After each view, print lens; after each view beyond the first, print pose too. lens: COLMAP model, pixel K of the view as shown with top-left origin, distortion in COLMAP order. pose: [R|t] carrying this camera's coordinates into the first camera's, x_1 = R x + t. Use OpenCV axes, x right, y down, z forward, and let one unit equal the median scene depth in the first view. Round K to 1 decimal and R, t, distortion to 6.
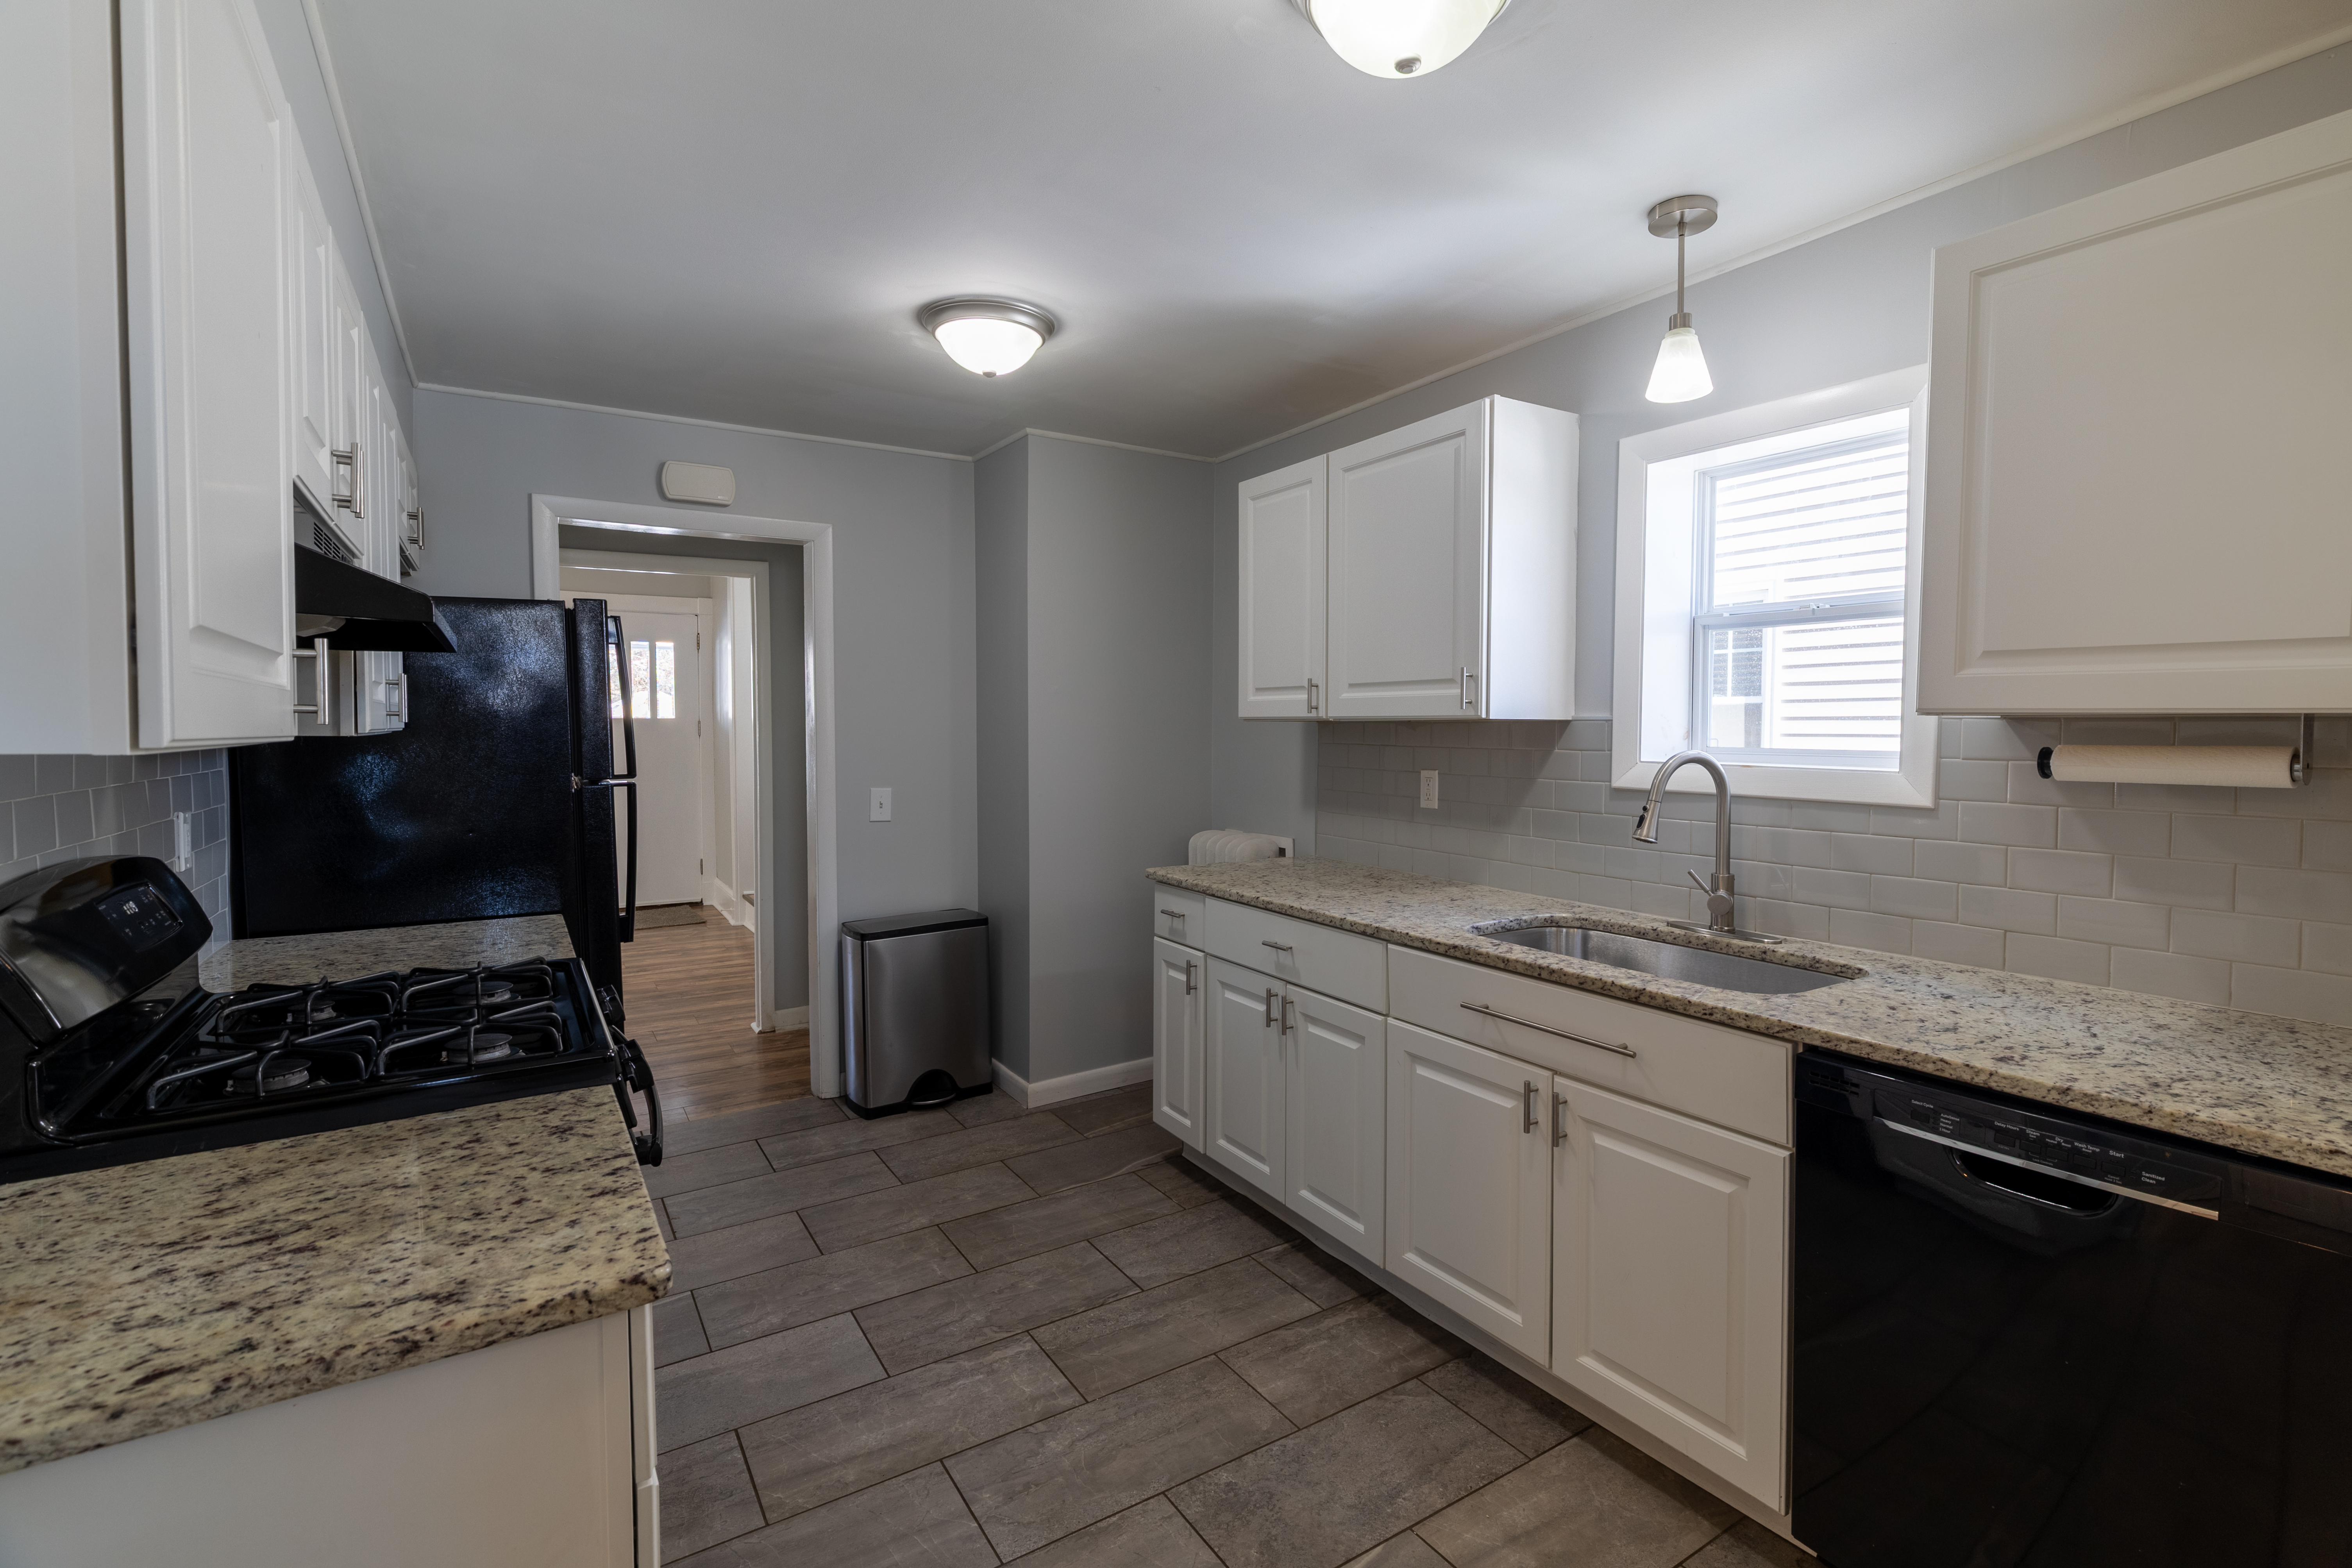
lens RADIAL K [[1084.9, 0, 1171.2], [0, 1084.9, 748.1], [0, 0, 1]] dist [0.002009, 0.000458]
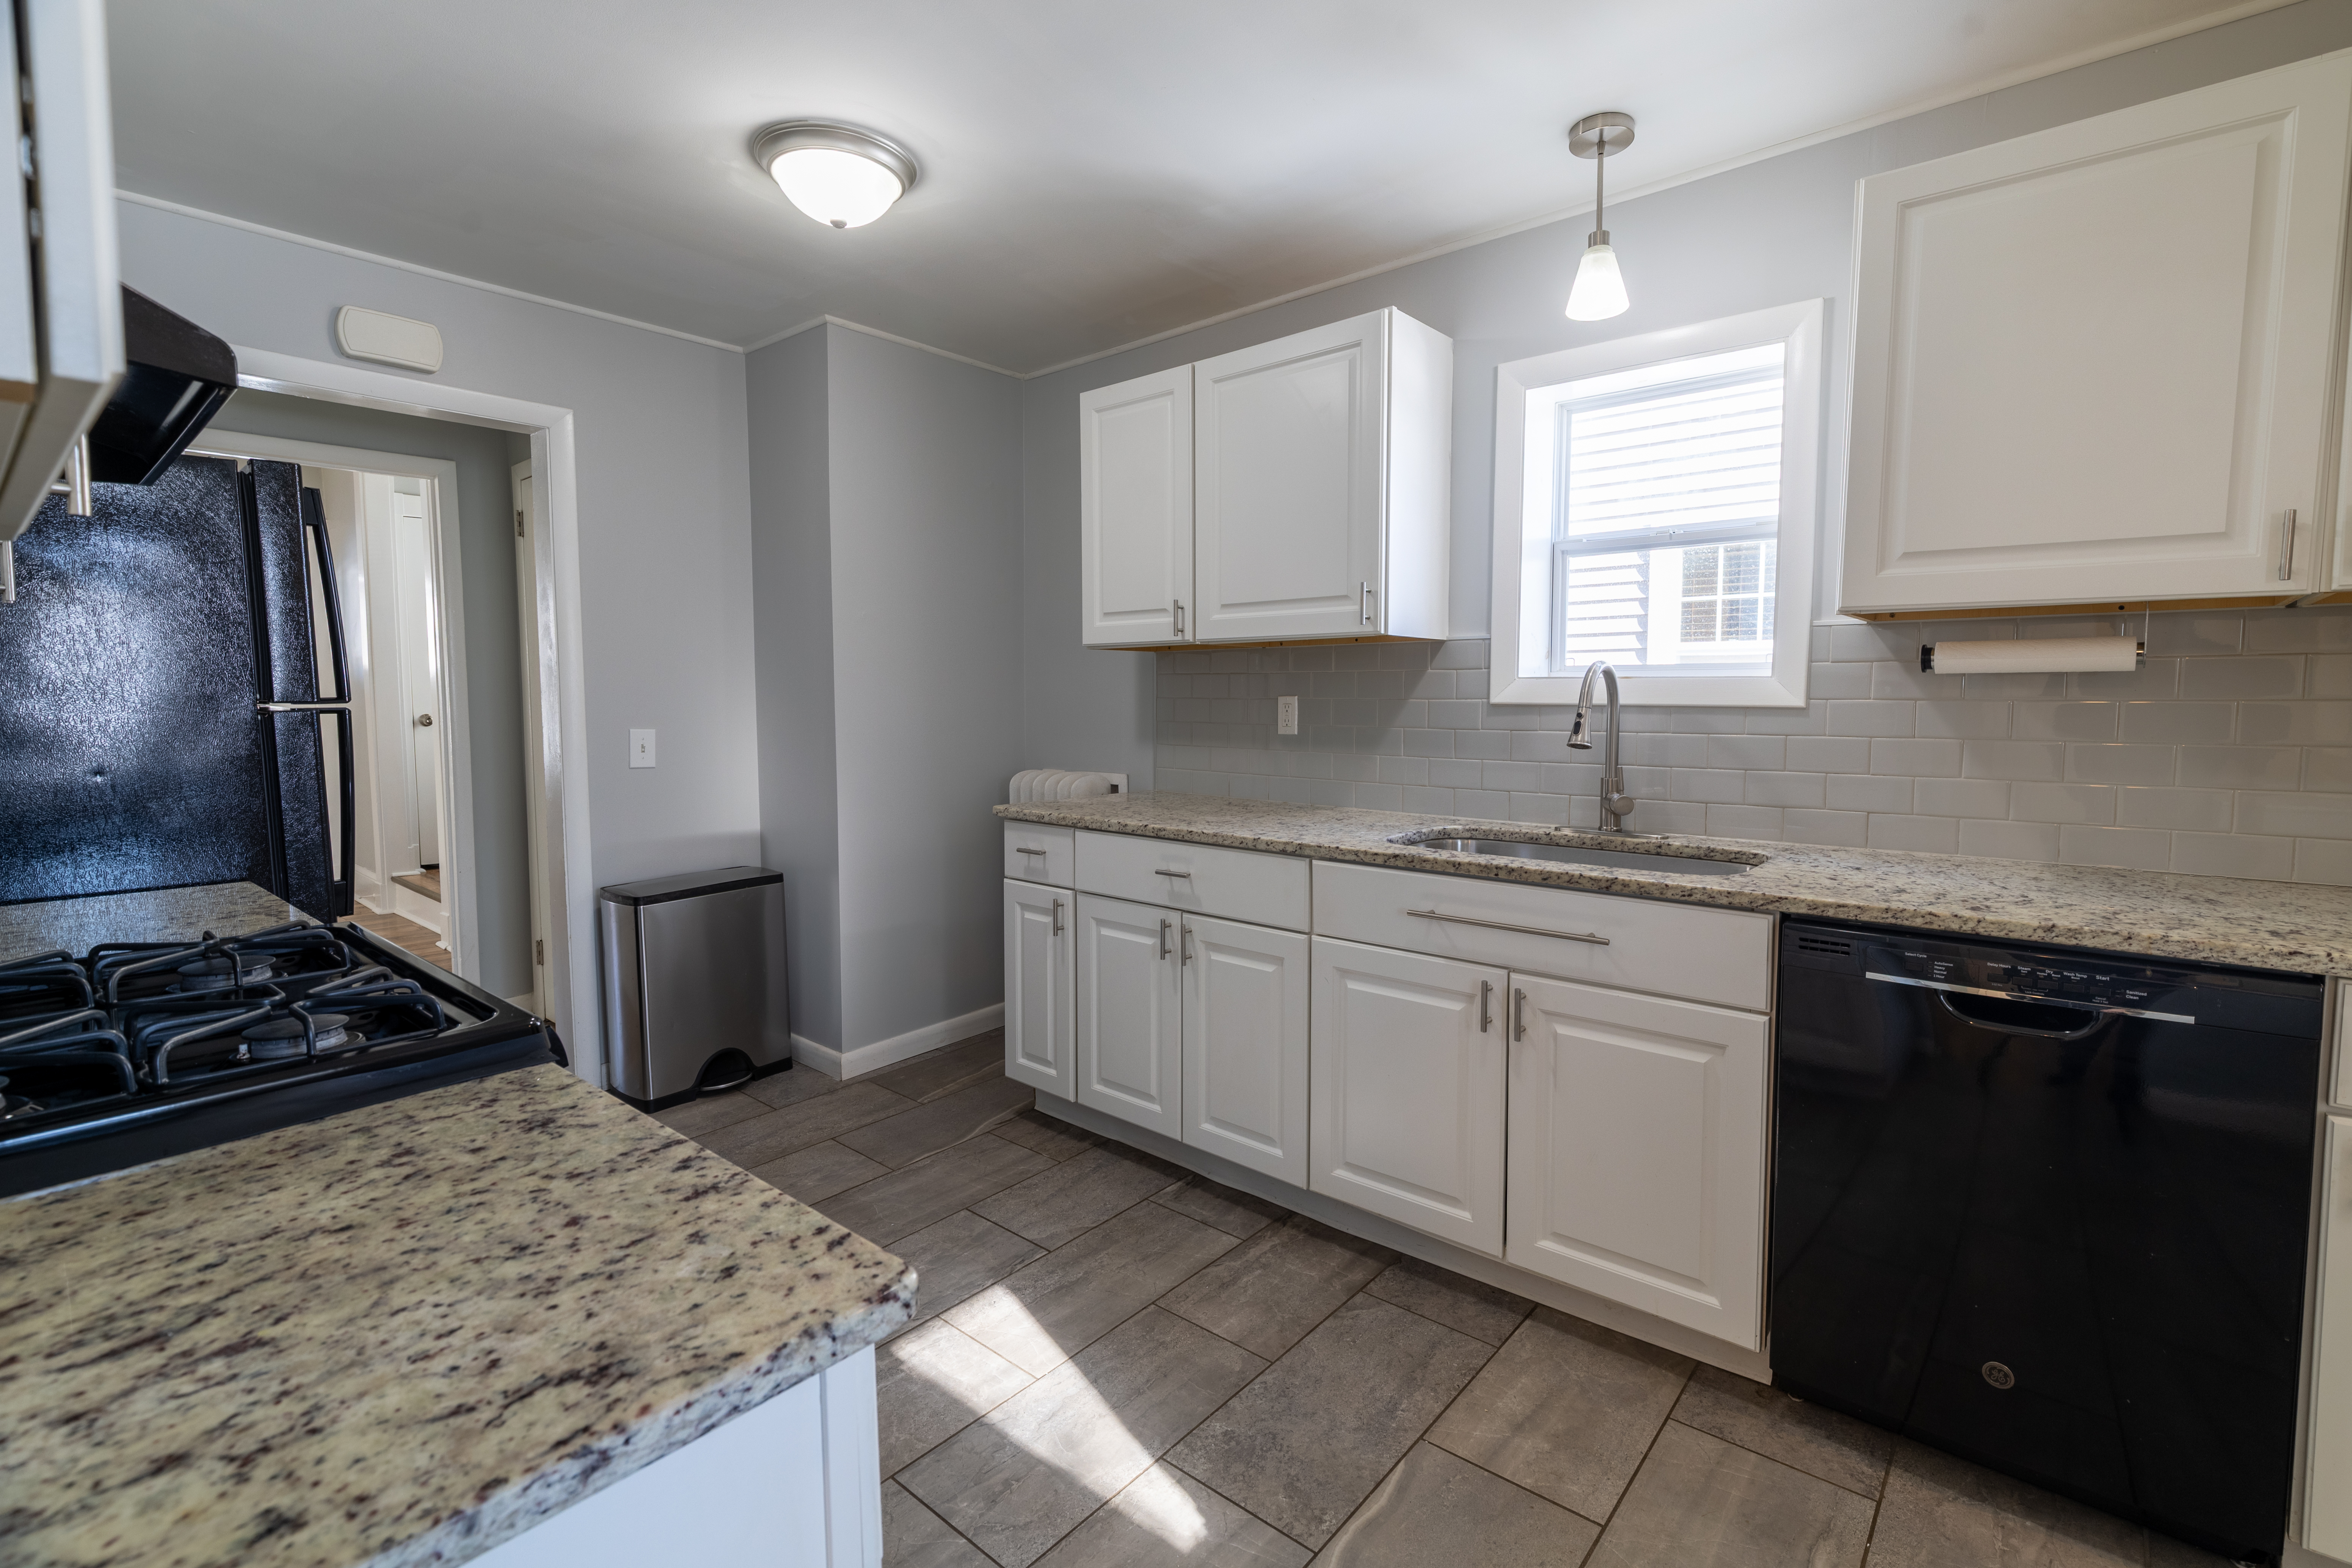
lens RADIAL K [[1062.7, 0, 1165.0], [0, 1062.7, 757.0], [0, 0, 1]] dist [0.004789, -0.000635]
pose [[0.953546, -0.016709, 0.300784, -0.234855], [0.006597, 0.999379, 0.034603, 0.059761], [-0.301176, -0.031011, 0.953064, 0.147428]]
